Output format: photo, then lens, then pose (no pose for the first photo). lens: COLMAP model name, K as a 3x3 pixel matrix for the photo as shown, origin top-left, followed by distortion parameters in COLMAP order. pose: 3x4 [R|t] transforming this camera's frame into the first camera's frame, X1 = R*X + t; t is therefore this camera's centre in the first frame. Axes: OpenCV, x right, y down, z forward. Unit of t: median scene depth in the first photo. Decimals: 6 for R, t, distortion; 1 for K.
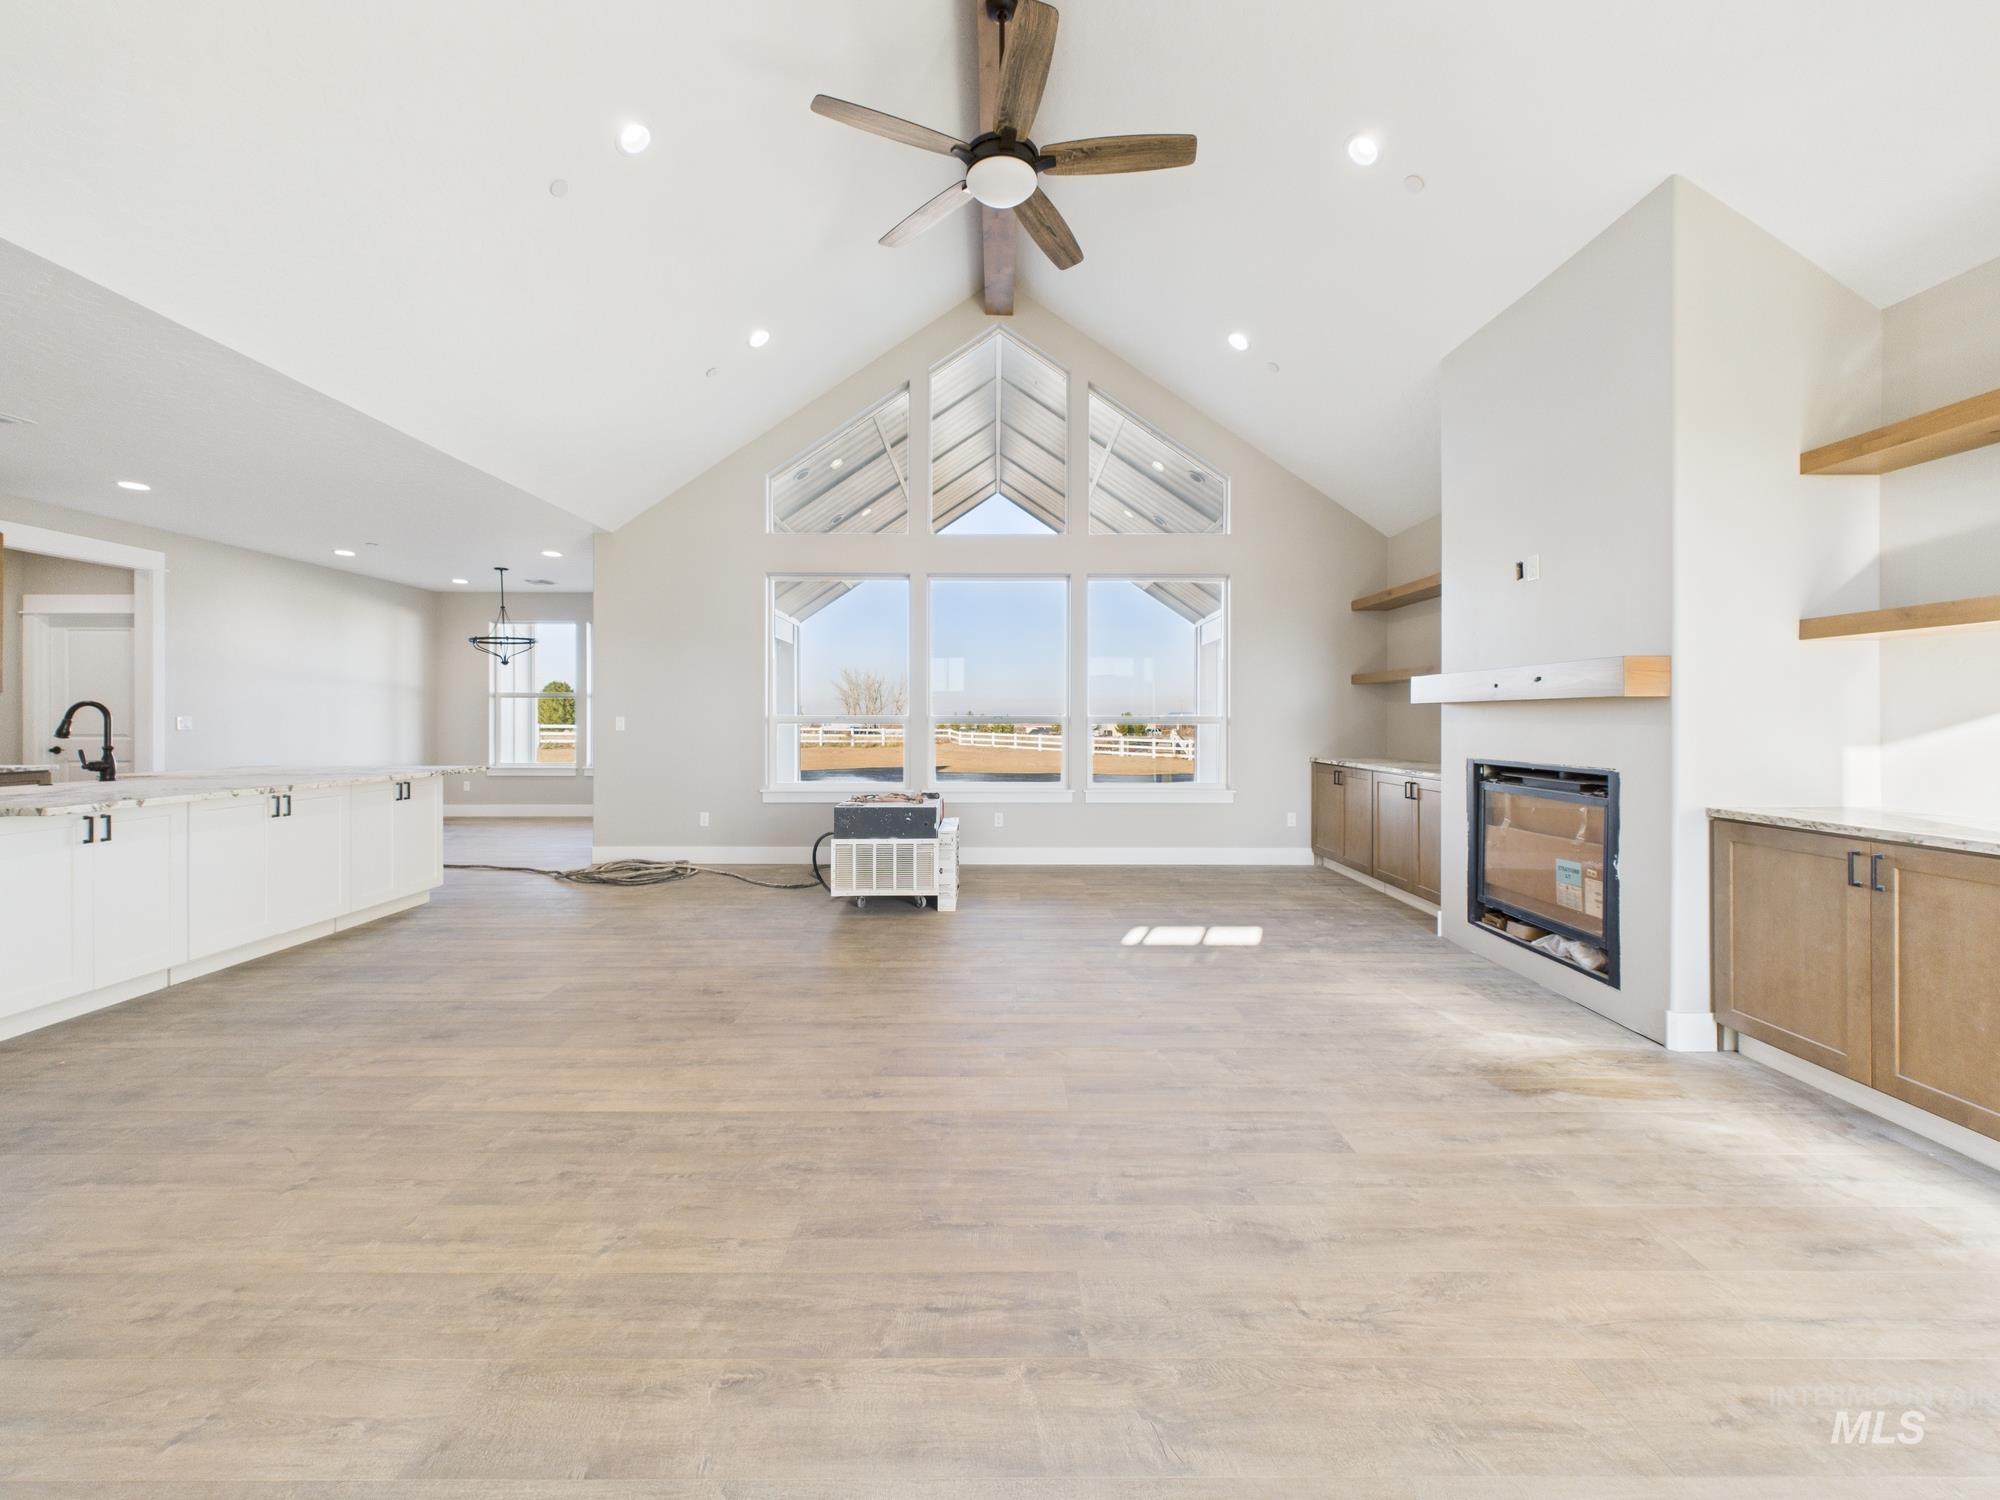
lens RADIAL K [[806.3, 0, 1012.9], [0, 806.3, 716.8], [0, 0, 1]] dist [0.001092, 0.000193]
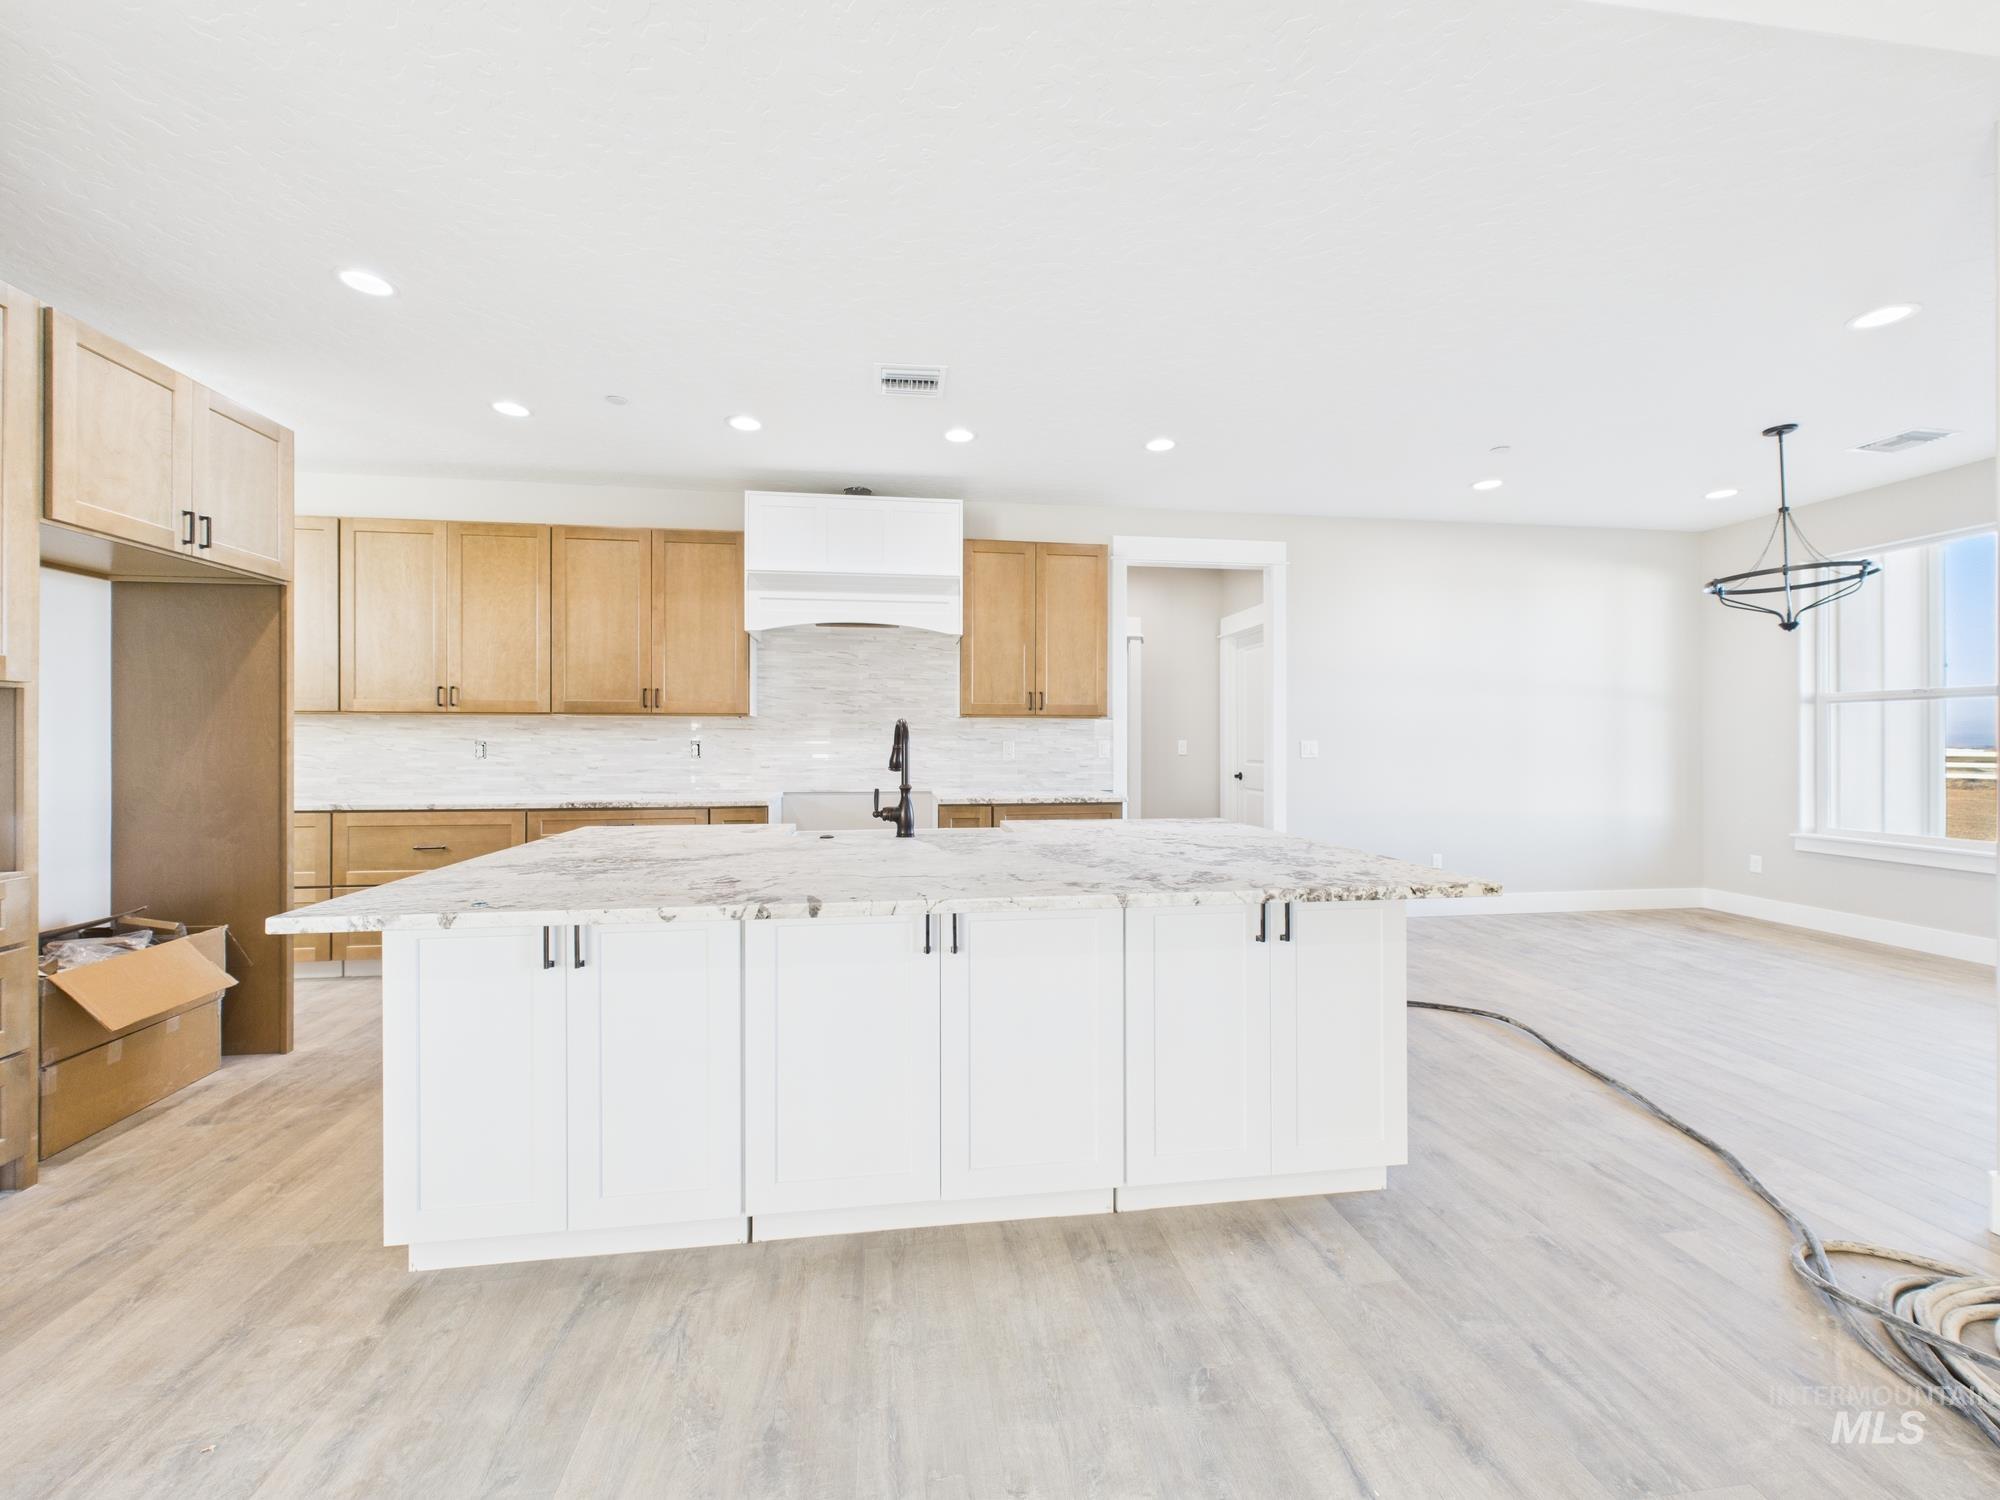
lens RADIAL K [[806.3, 0, 998.7], [0, 806.3, 736.2], [0, 0, 1]] dist [0.001092, 0.000193]
pose [[0.122120, -0.006690, -0.992493, -0.455149], [0.002060, 0.999977, -0.006487, -0.000172], [0.992513, -0.001253, 0.122131, 1.020176]]
